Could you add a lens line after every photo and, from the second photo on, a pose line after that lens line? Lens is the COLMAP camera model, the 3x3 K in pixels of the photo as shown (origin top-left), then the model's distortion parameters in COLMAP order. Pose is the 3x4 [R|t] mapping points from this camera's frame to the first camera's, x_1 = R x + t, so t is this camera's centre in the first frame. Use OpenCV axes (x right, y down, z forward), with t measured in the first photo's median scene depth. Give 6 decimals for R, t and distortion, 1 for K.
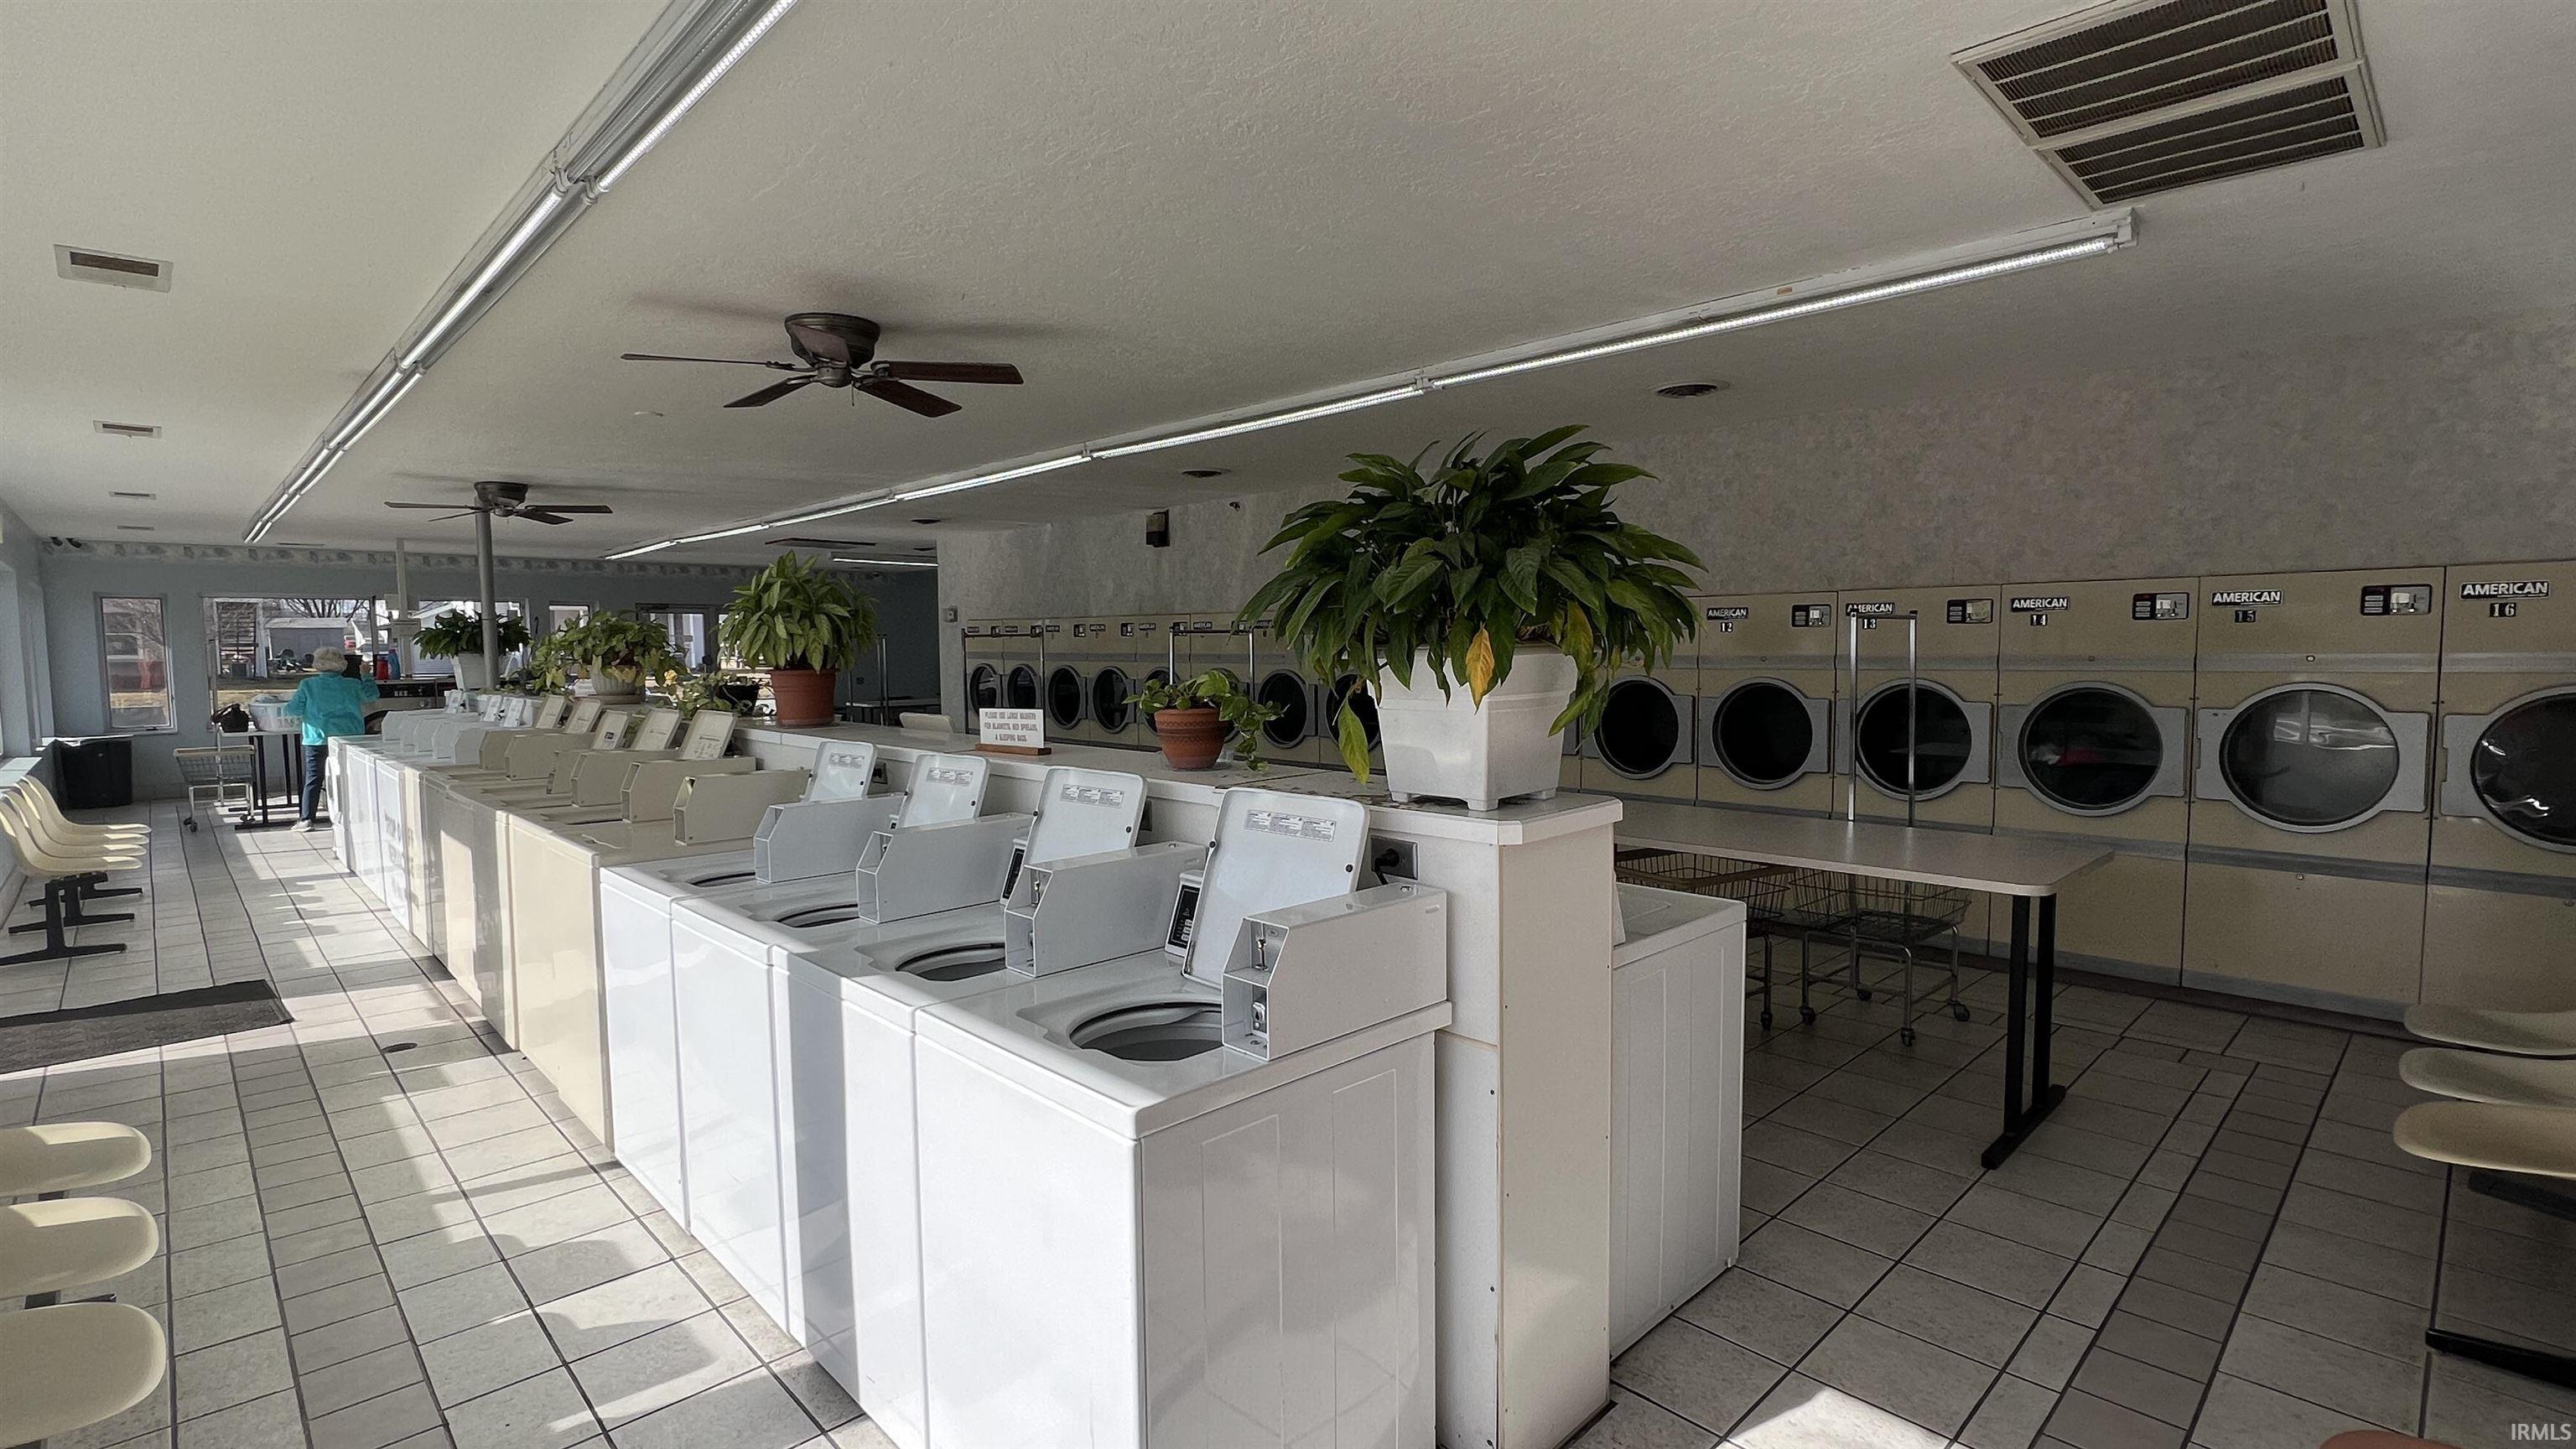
lens RADIAL K [[1162.0, 0, 1288.0], [0, 1162.0, 724.5], [0, 0, 1]] dist [0.000659, 0.000045]
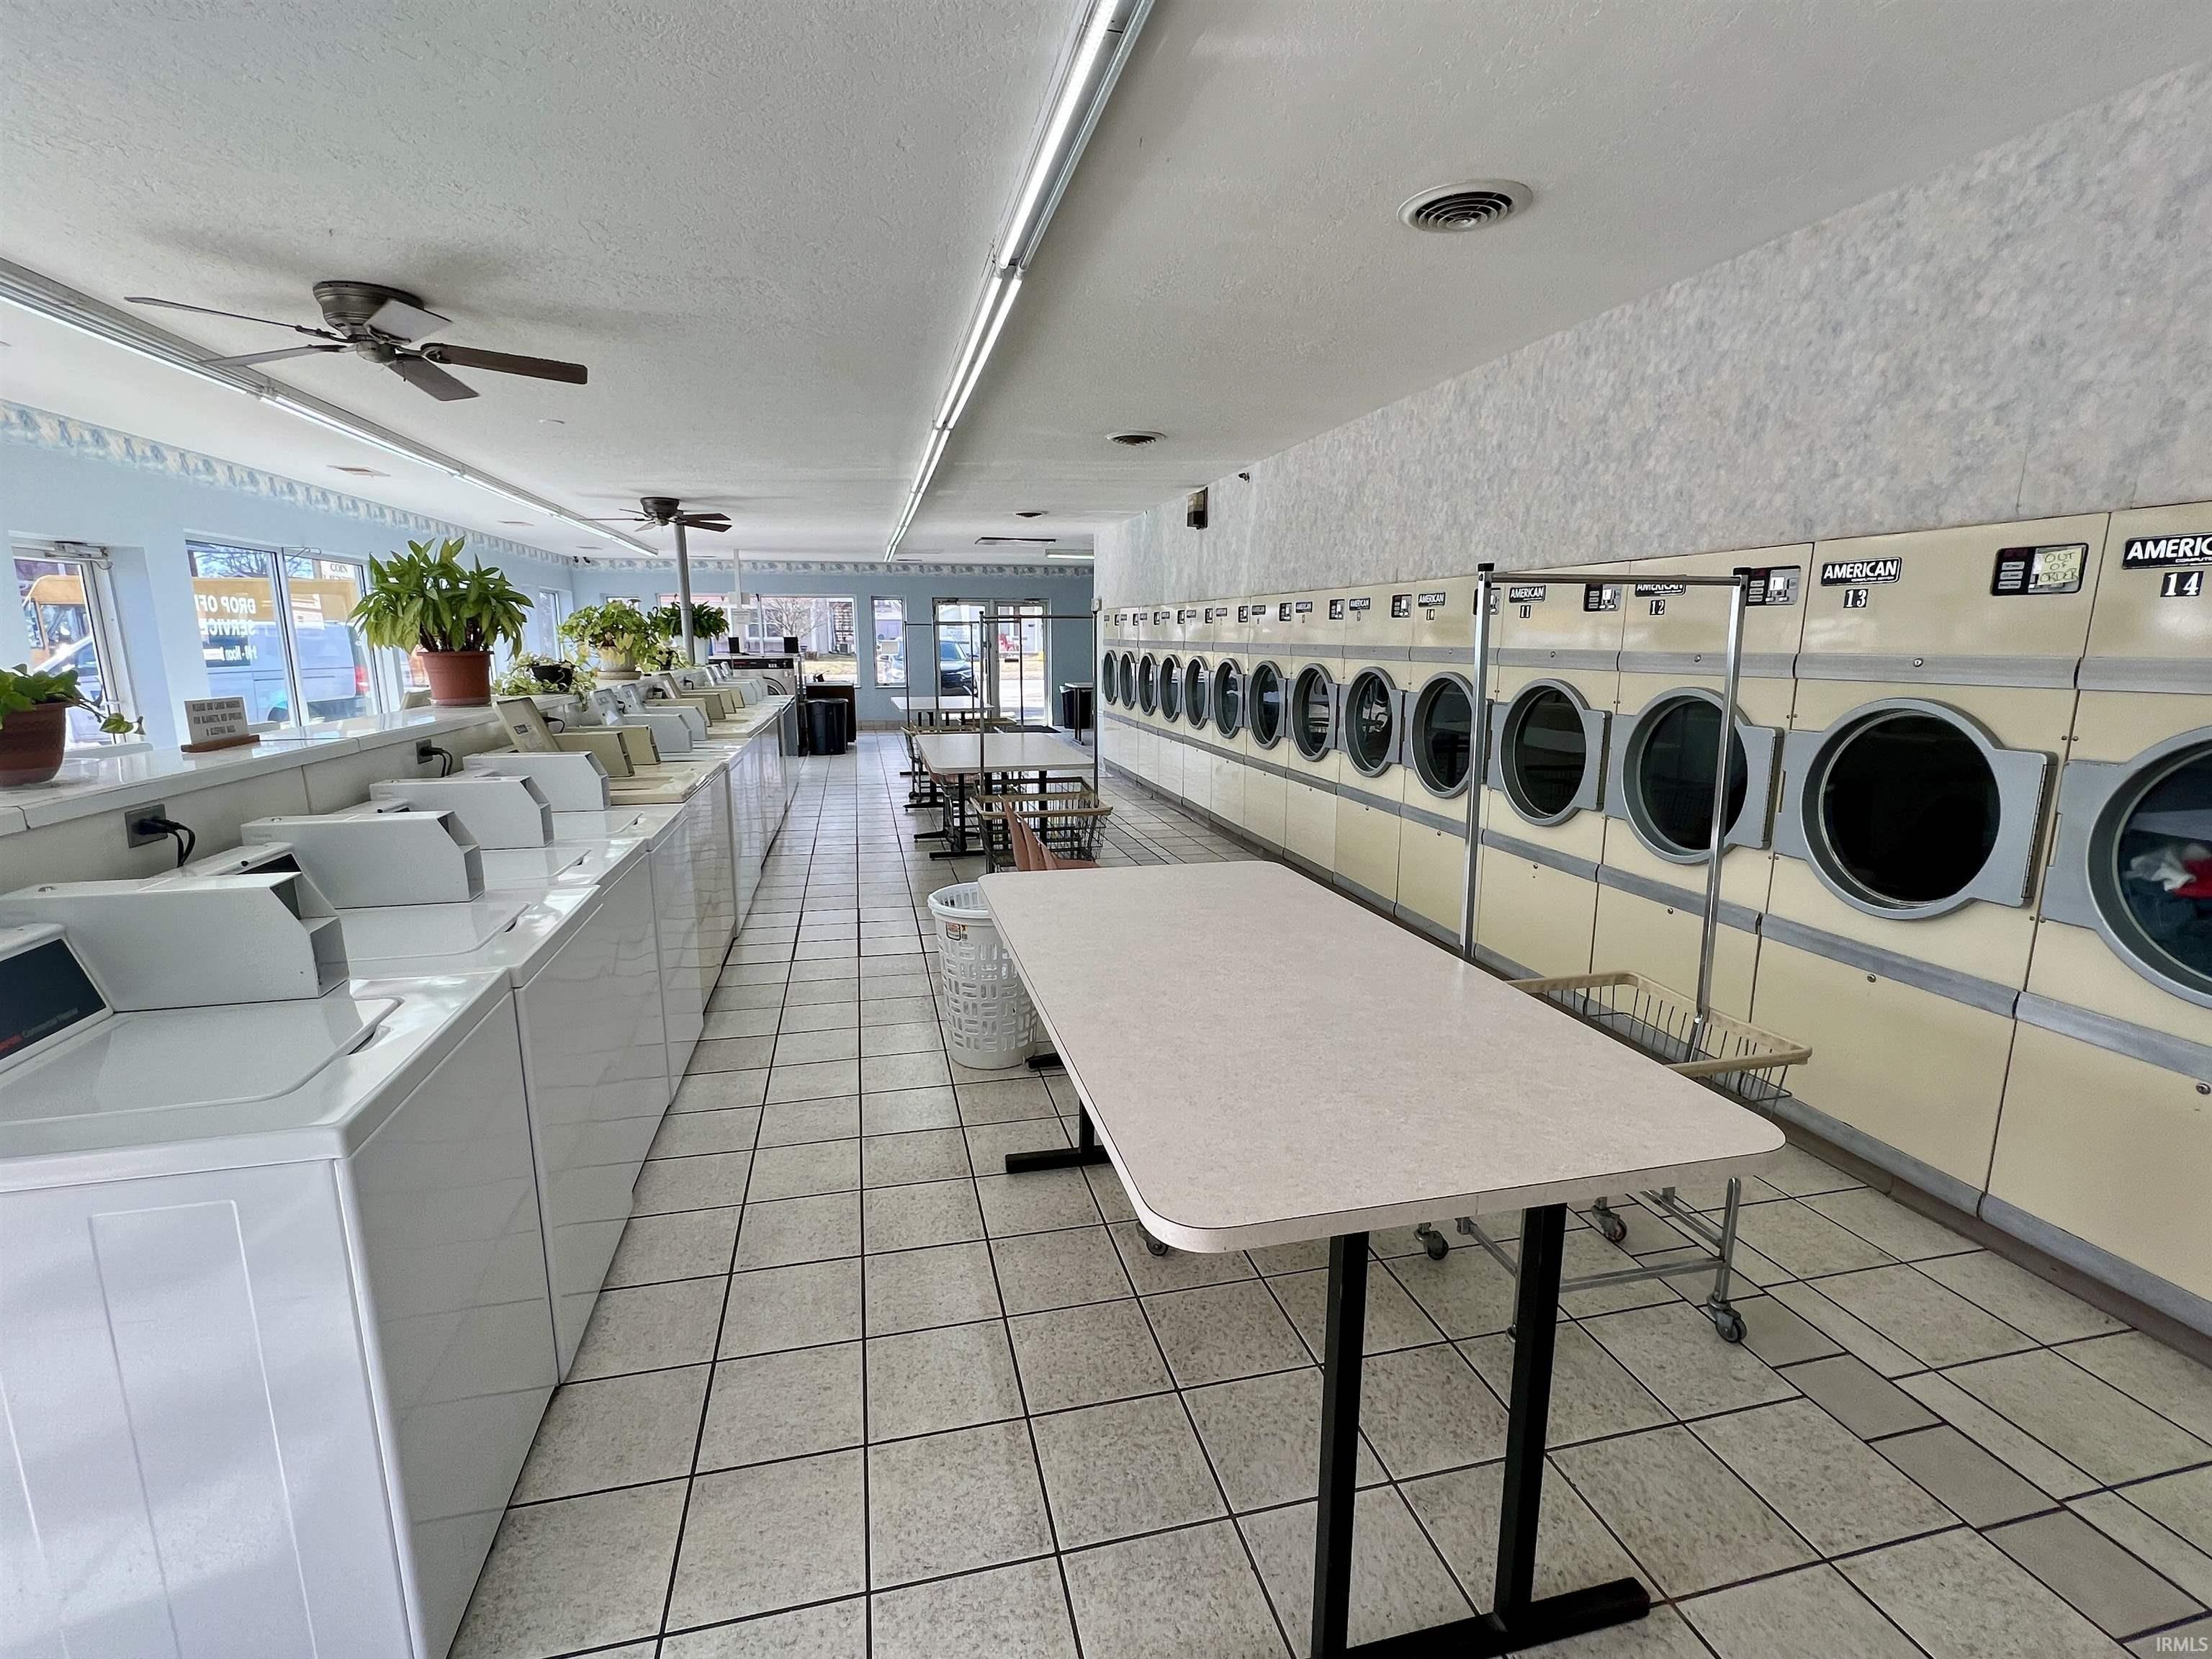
lens RADIAL K [[1009.3, 0, 1106.0], [0, 1009.3, 829.5], [0, 0, 1]] dist [-0.012269, 0.006356]
pose [[0.857300, 0.104917, -0.504013, 0.279391], [-0.042978, 0.990182, 0.133015, -0.015382], [0.513020, -0.092373, 0.853392, 0.241193]]
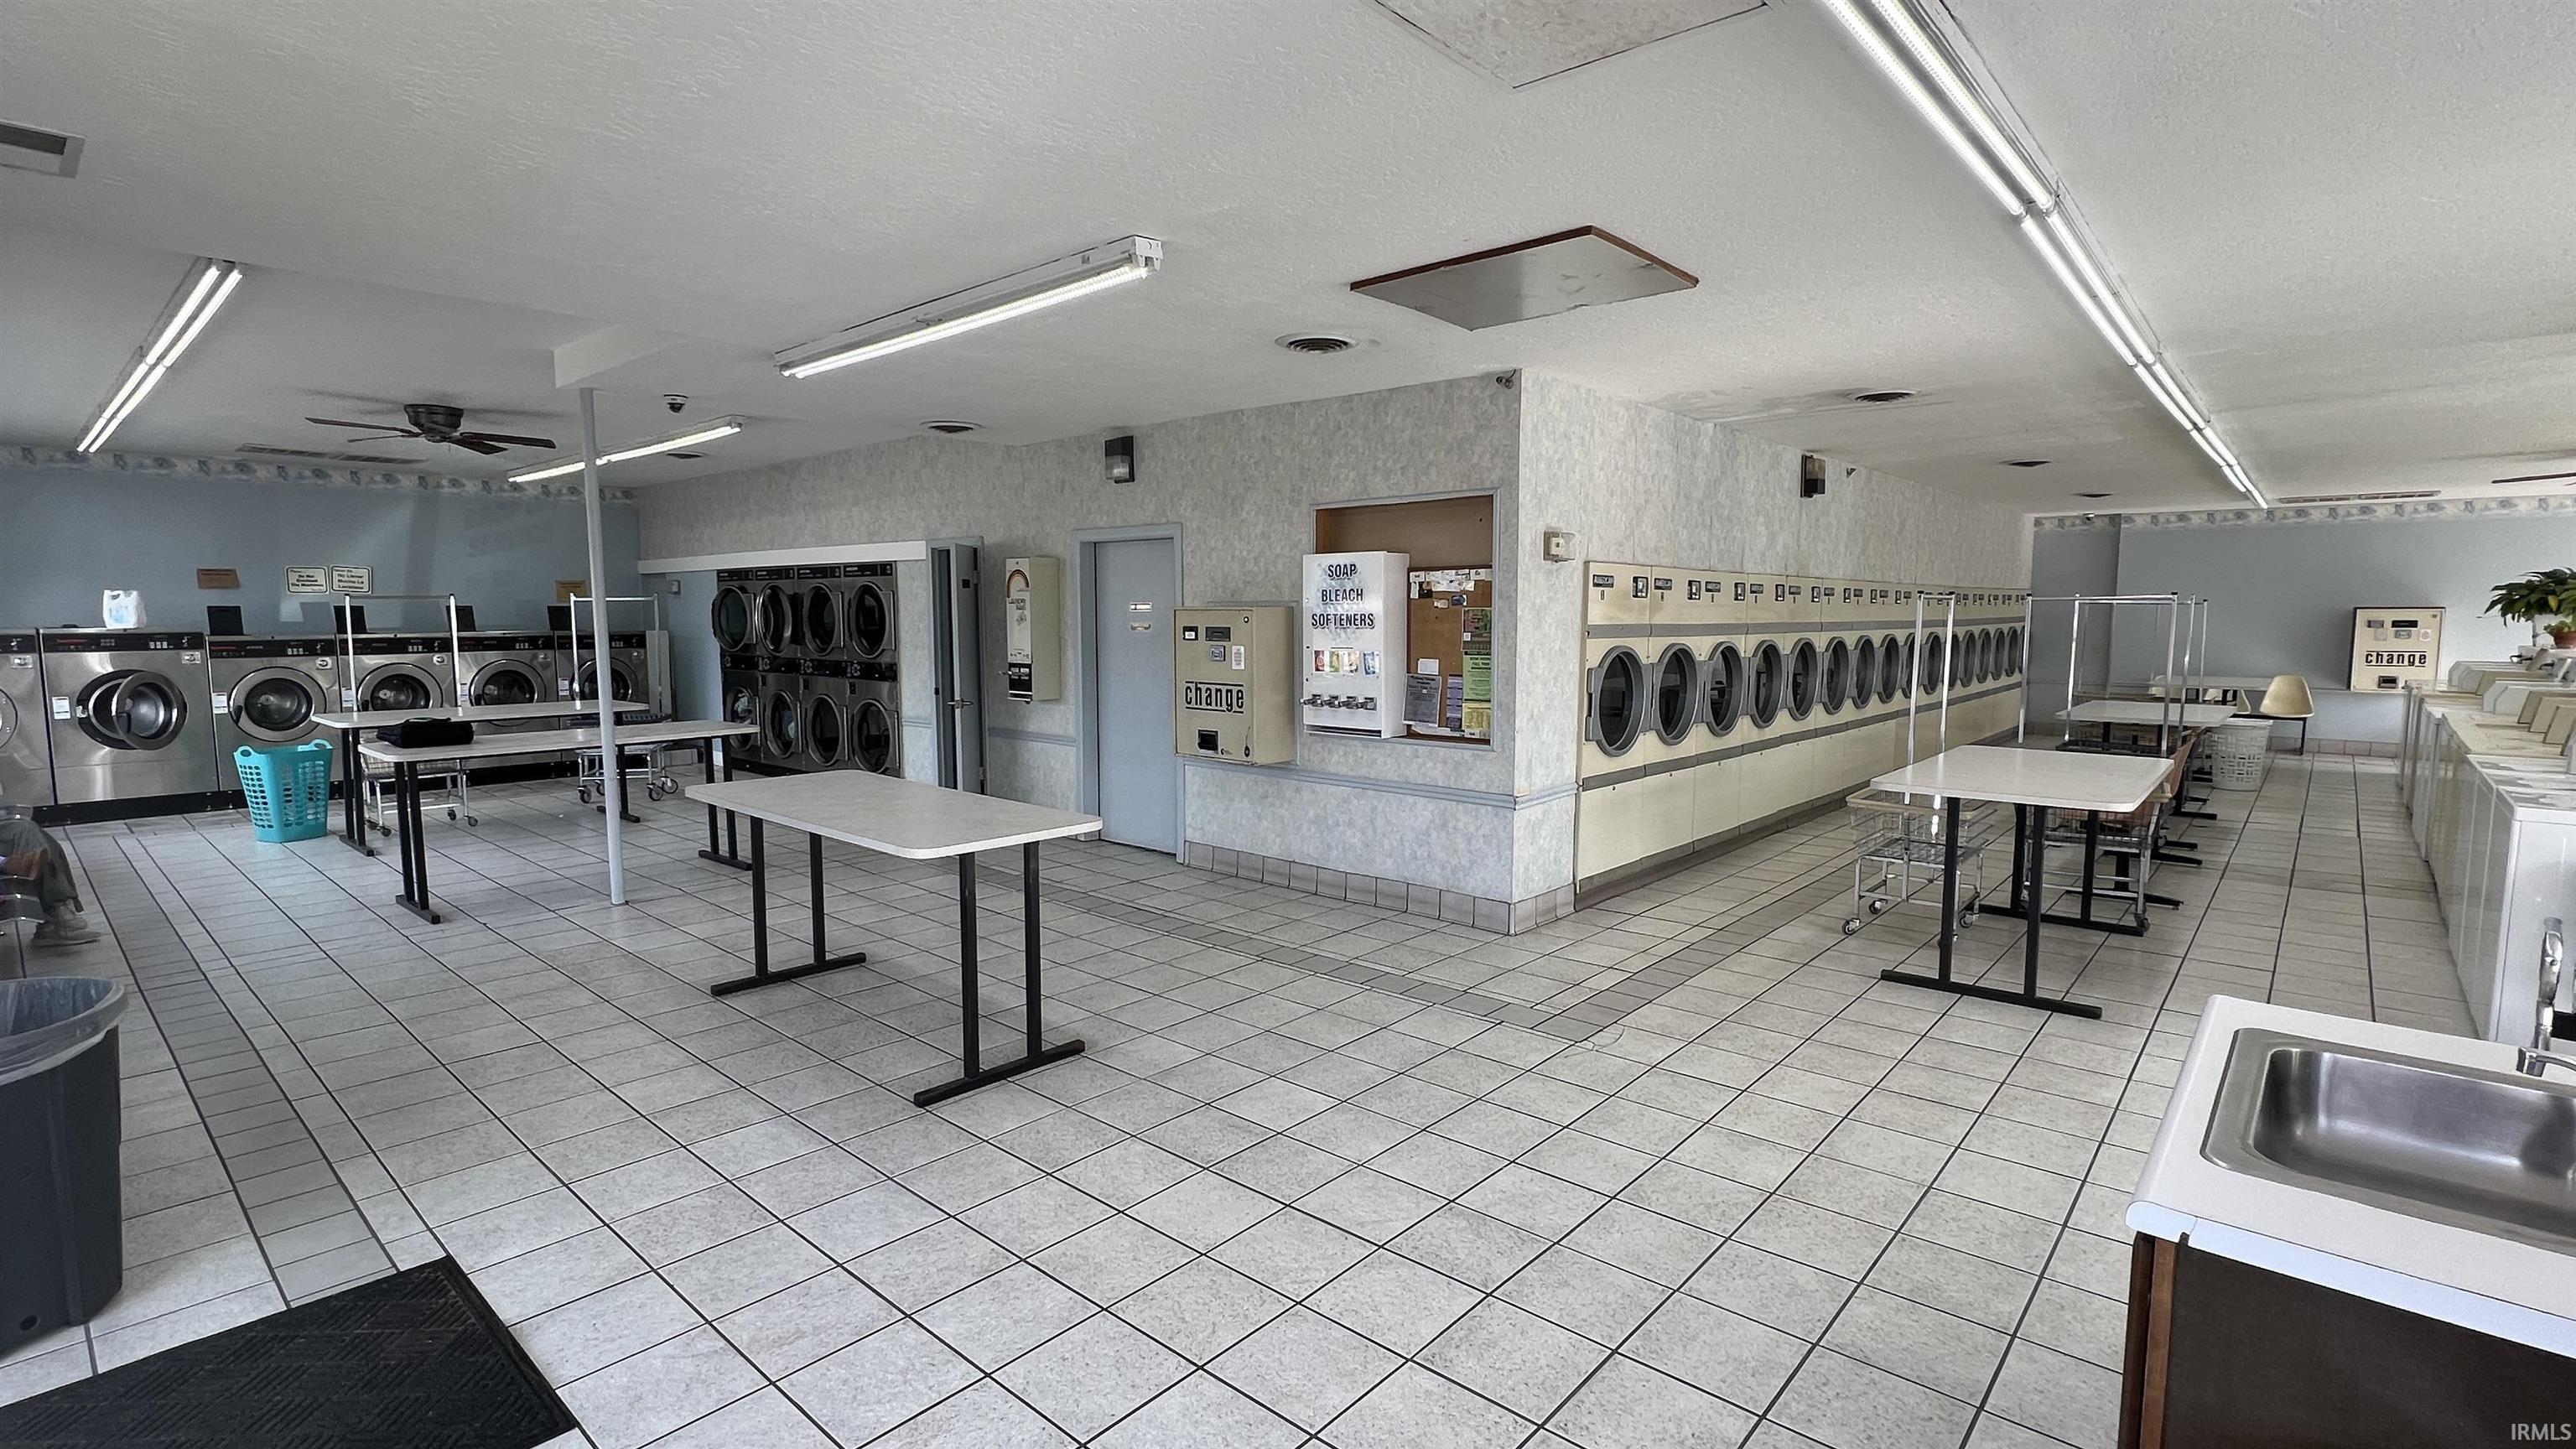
lens RADIAL K [[1162.0, 0, 1288.0], [0, 1162.0, 724.5], [0, 0, 1]] dist [0.000659, 0.000045]
pose [[-0.053326, -0.089879, 0.994524, -0.996510], [0.073799, 0.992863, 0.093686, -0.098932], [-0.995846, 0.078391, -0.046312, 1.498335]]
